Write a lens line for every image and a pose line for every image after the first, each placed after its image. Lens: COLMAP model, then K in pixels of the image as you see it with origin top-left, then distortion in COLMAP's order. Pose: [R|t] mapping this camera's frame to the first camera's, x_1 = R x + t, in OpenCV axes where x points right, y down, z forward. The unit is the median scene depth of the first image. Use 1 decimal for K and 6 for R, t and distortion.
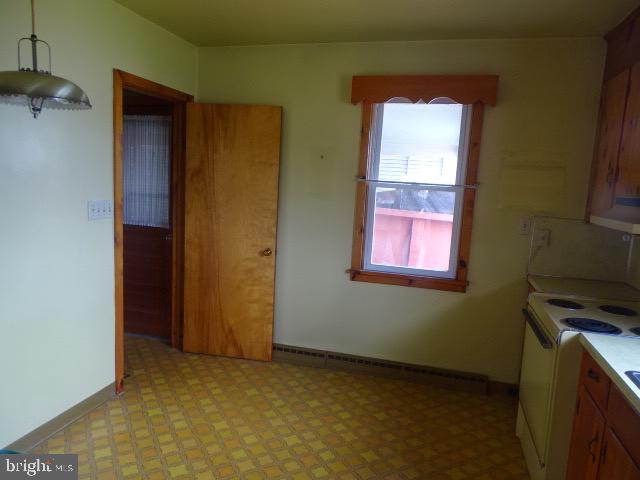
lens RADIAL K [[460.2, 0, 319.7], [0, 460.2, 239.9], [0, 0, 1]] dist [0.003155, 0.005331]
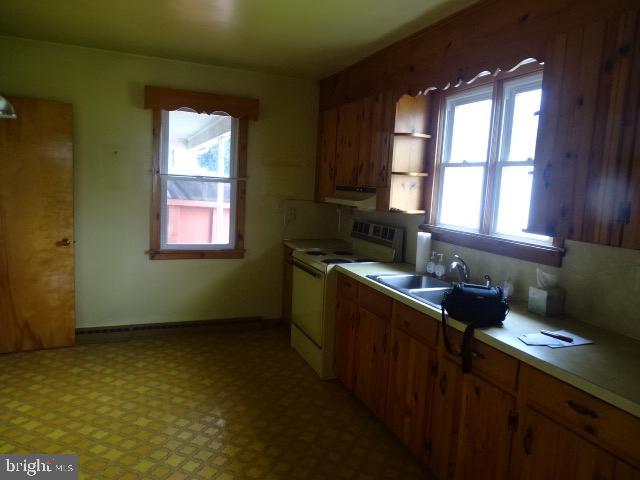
lens RADIAL K [[460.2, 0, 319.1], [0, 460.2, 241.2], [0, 0, 1]] dist [0.003155, 0.005331]
pose [[0.792819, -0.084859, 0.603520, -0.302493], [0.071257, 0.996374, 0.046489, 0.018028], [-0.605277, 0.006148, 0.795991, -0.194266]]
